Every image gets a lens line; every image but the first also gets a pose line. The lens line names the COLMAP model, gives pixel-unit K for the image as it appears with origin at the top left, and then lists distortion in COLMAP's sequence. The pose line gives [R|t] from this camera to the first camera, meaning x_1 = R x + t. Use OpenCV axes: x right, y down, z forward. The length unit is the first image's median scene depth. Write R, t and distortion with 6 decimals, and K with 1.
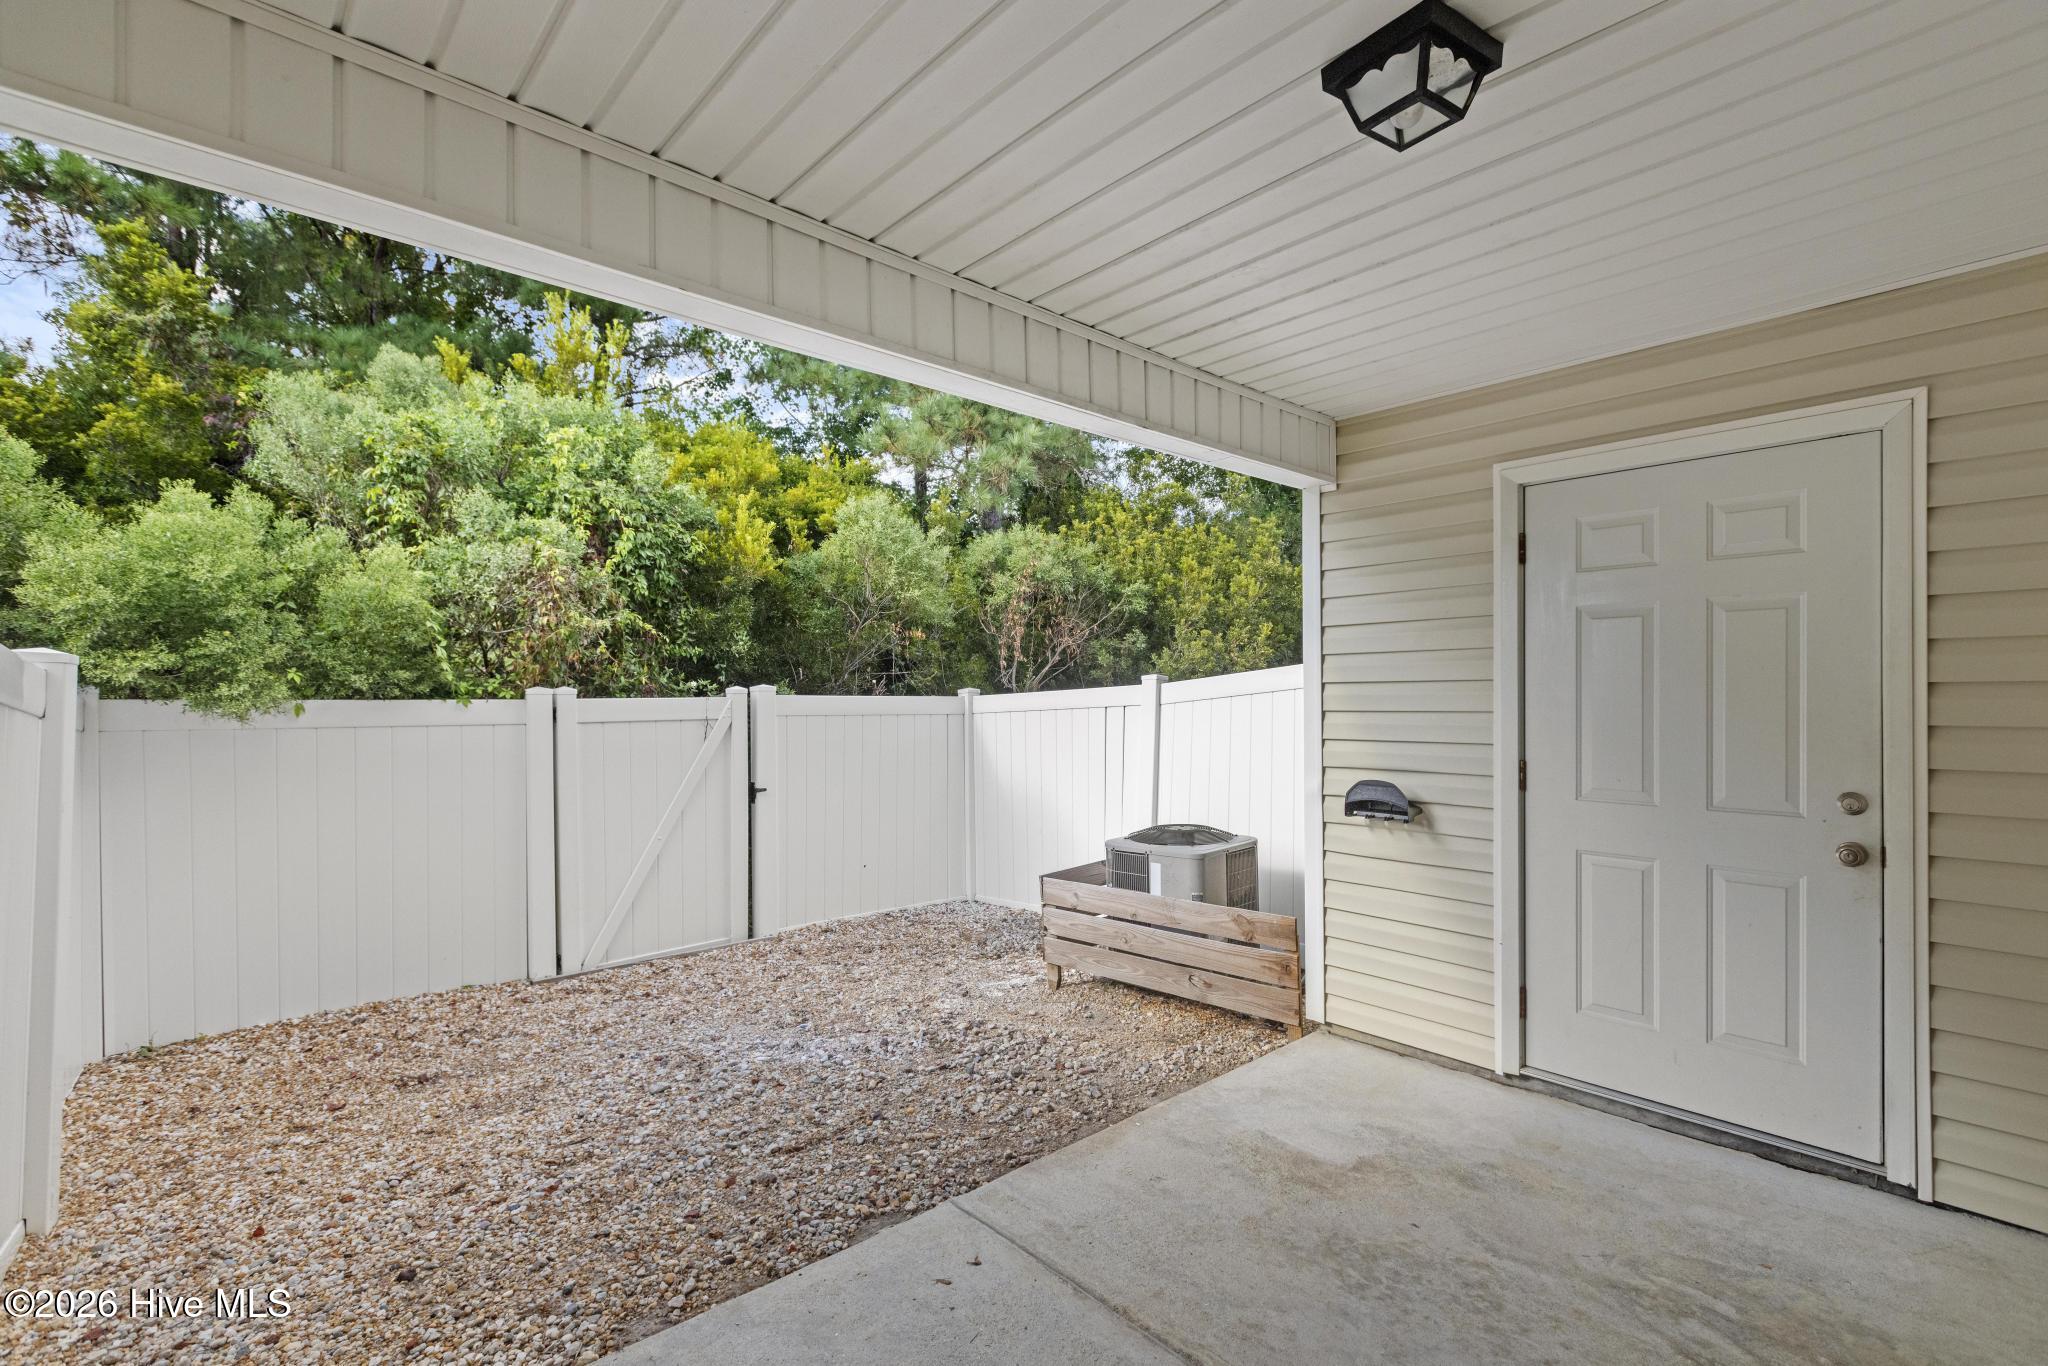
lens RADIAL K [[907.1, 0, 1029.0], [0, 907.1, 693.7], [0, 0, 1]] dist [0.000370, -0.000466]
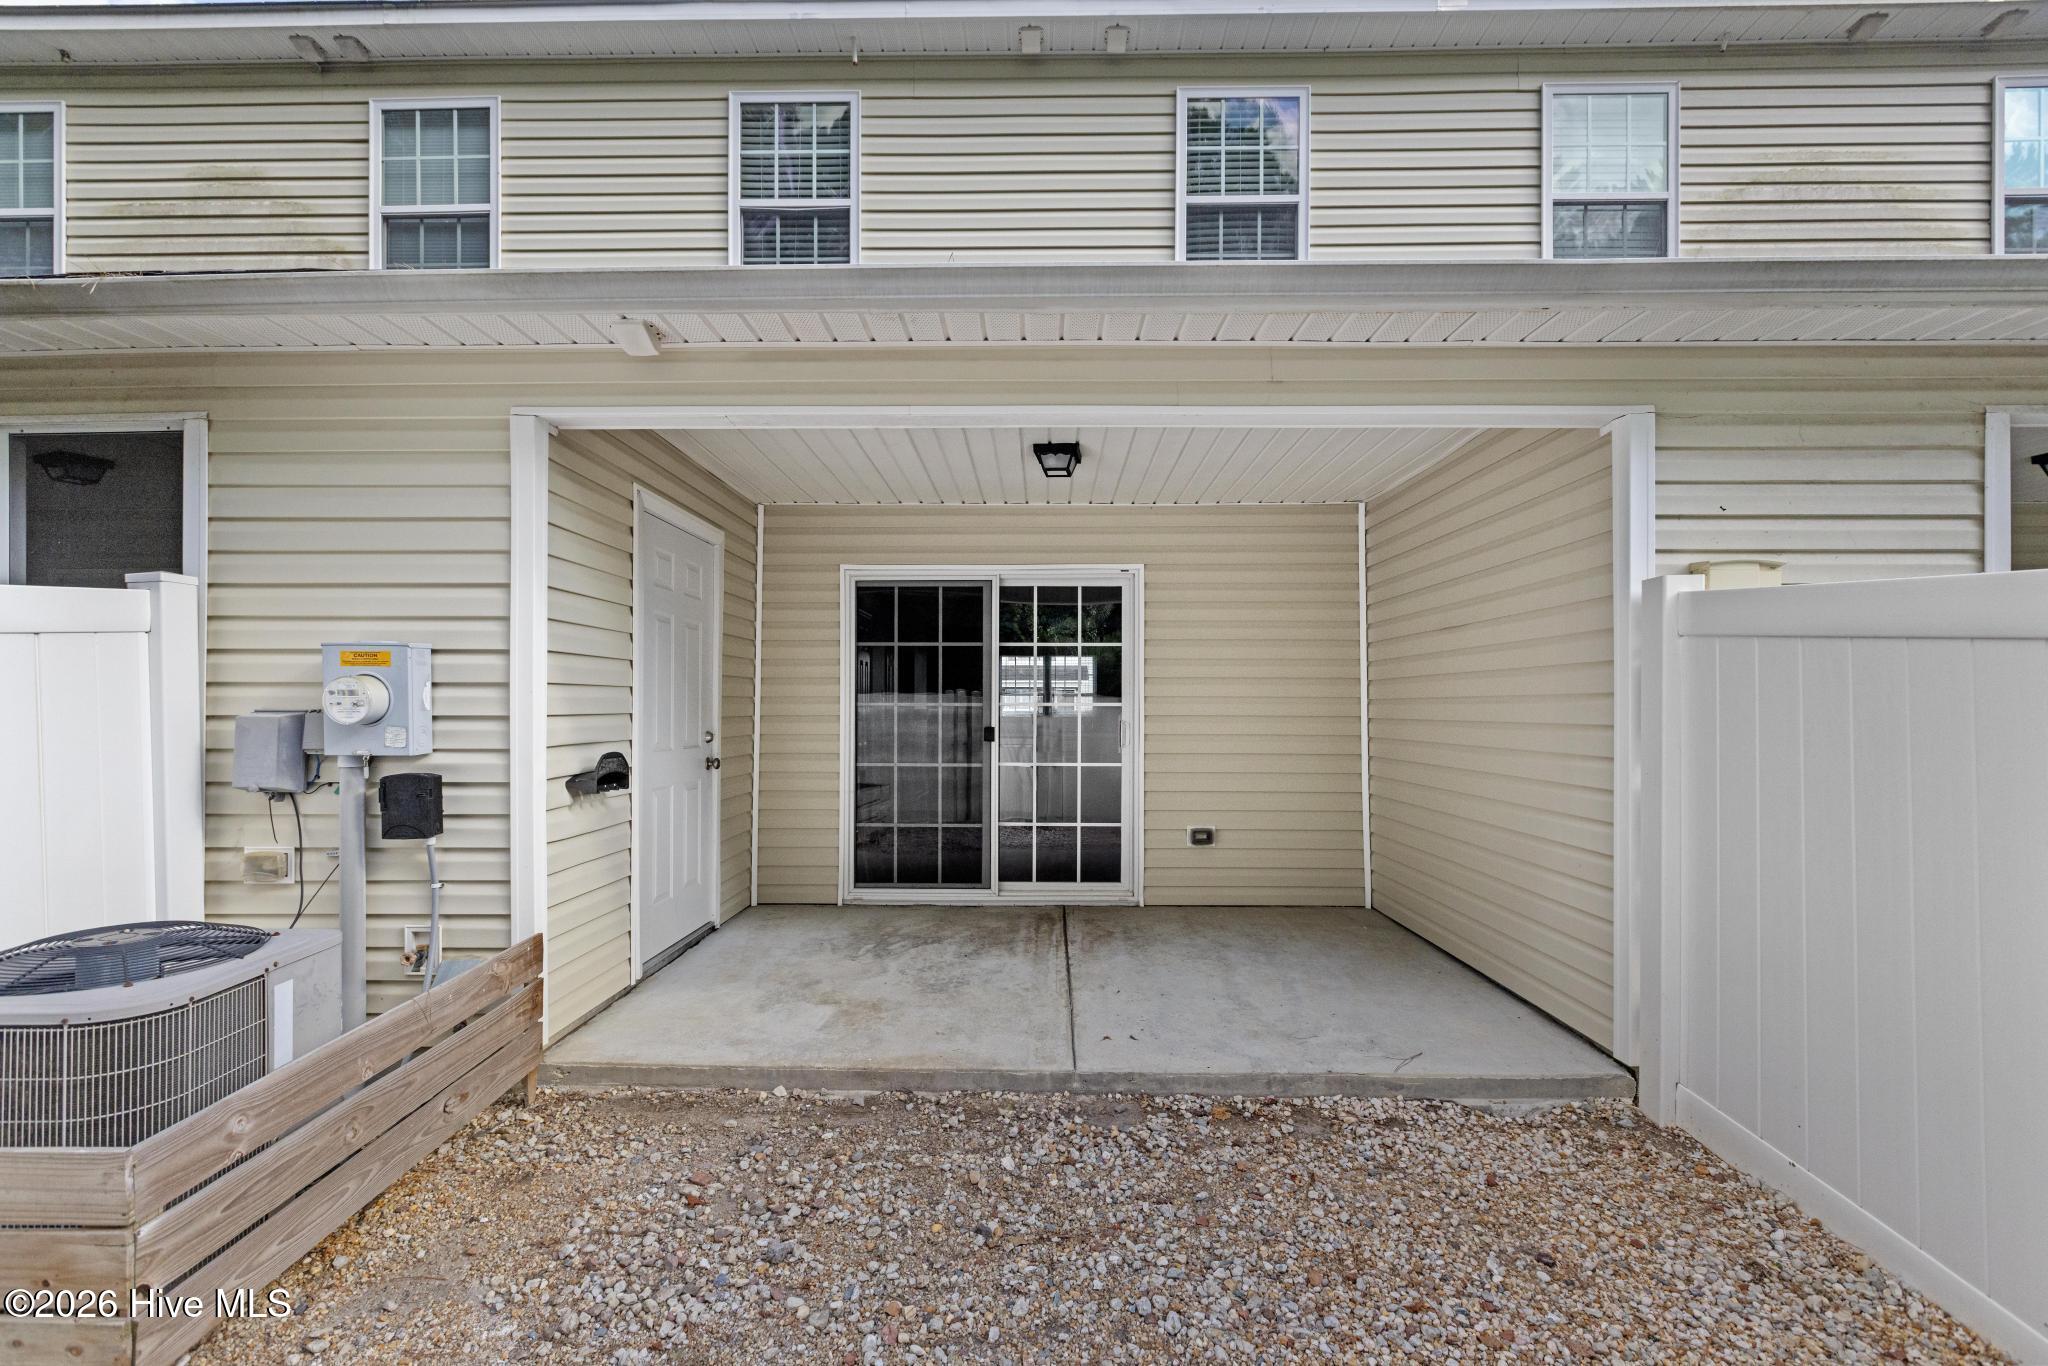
lens RADIAL K [[907.1, 0, 1029.0], [0, 907.1, 693.7], [0, 0, 1]] dist [0.000370, -0.000466]
pose [[-0.723845, 0.008367, 0.689912, -0.860081], [-0.002897, 0.999881, -0.015166, 0.059910], [-0.689957, -0.012977, -0.723734, 1.857723]]
